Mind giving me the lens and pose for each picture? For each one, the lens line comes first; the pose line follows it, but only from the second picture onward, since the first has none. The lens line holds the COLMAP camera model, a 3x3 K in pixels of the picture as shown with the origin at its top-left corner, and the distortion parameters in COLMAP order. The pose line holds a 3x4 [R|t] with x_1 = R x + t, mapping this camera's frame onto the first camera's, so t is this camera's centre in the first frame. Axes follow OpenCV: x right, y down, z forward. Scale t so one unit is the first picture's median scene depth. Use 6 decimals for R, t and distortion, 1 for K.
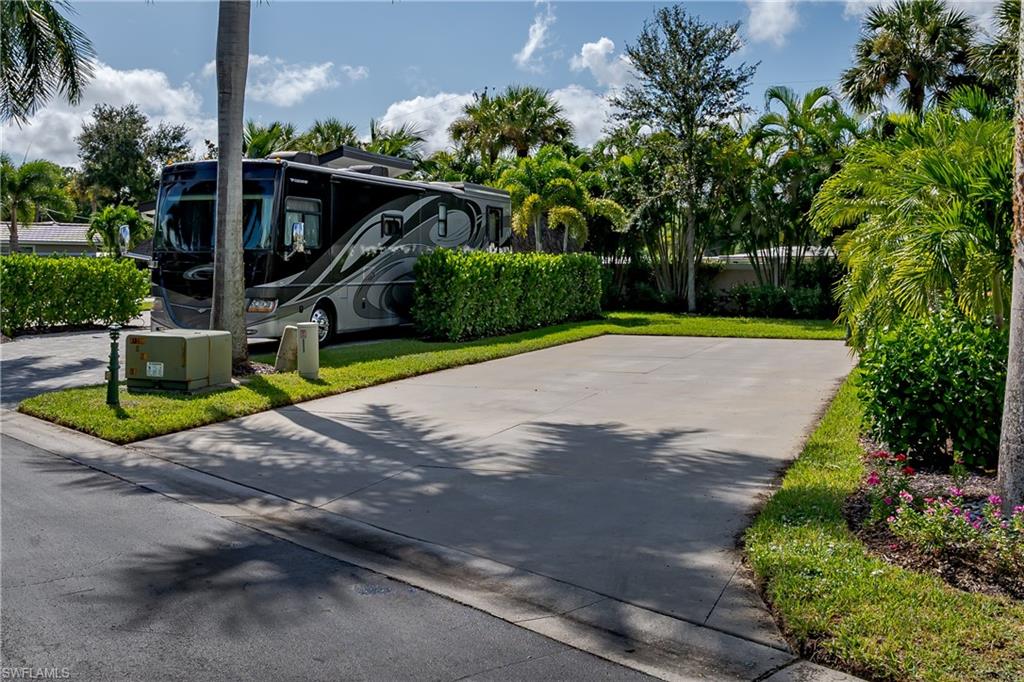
lens RADIAL K [[1119.7, 0, 482.4], [0, 1119.7, 229.4], [0, 0, 1]] dist [-0.005825, -0.009492]
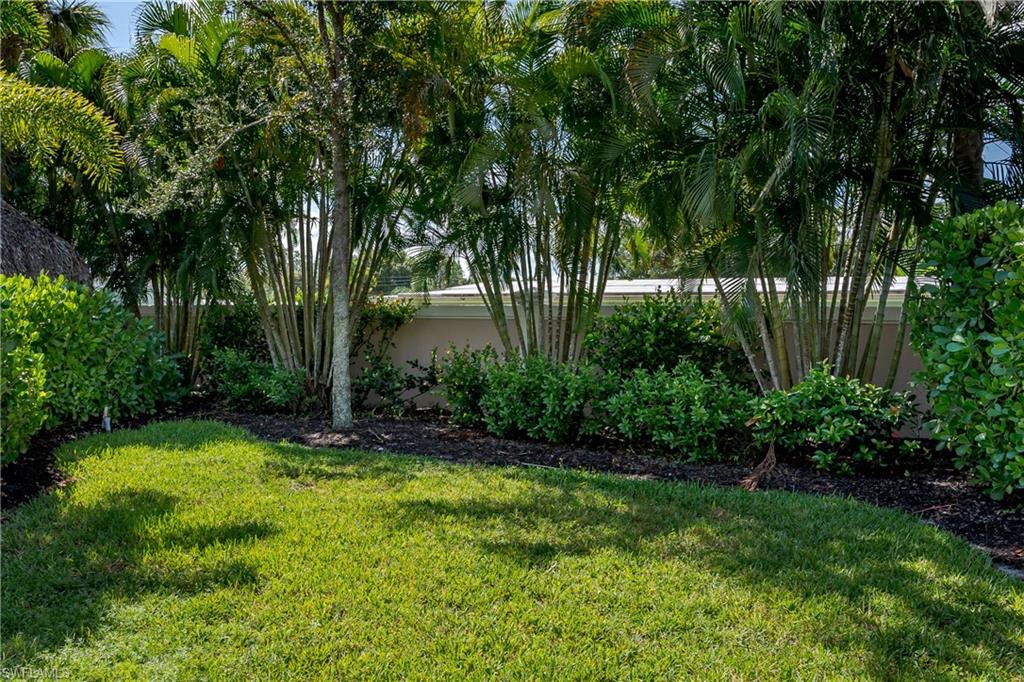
lens RADIAL K [[907.0, 0, 508.2], [0, 907.0, 338.5], [0, 0, 1]] dist [0.011326, 0.001931]
pose [[0.940405, -0.006094, 0.340003, 0.141644], [-0.015069, 0.998110, 0.059569, 0.024110], [-0.339723, -0.061143, 0.938536, 0.723213]]
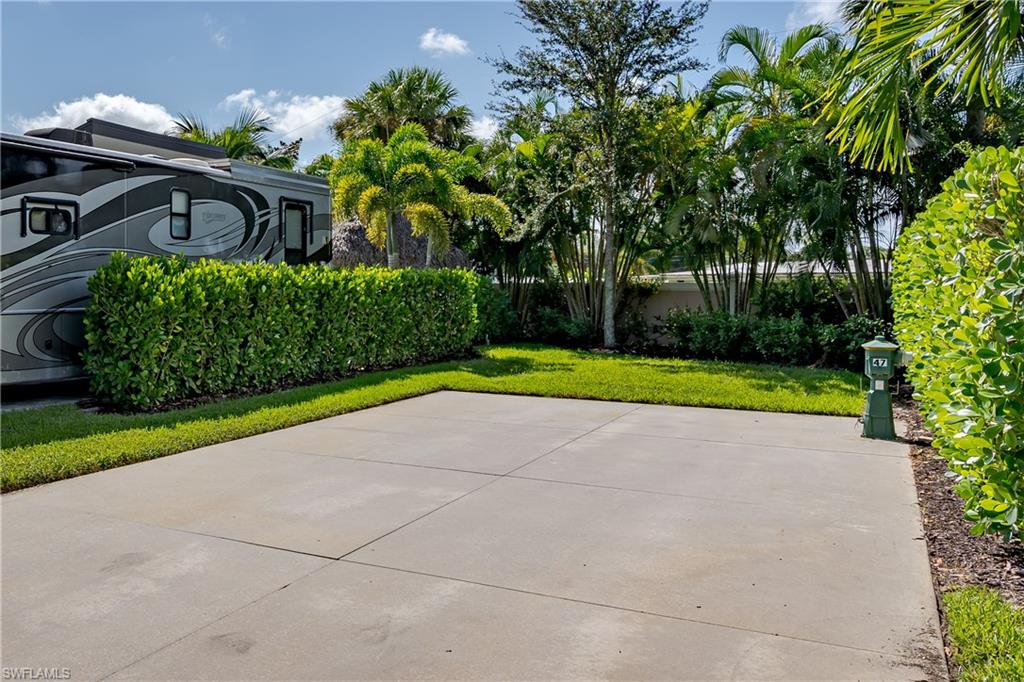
lens RADIAL K [[962.3, 0, 271.7], [0, 962.3, 310.5], [0, 0, 1]] dist [0.003348, 0.011969]
pose [[0.980717, 0.005938, -0.195344, 0.097411], [0.005185, 0.998396, 0.056379, 0.012746], [0.195366, -0.056305, 0.979113, 0.351064]]
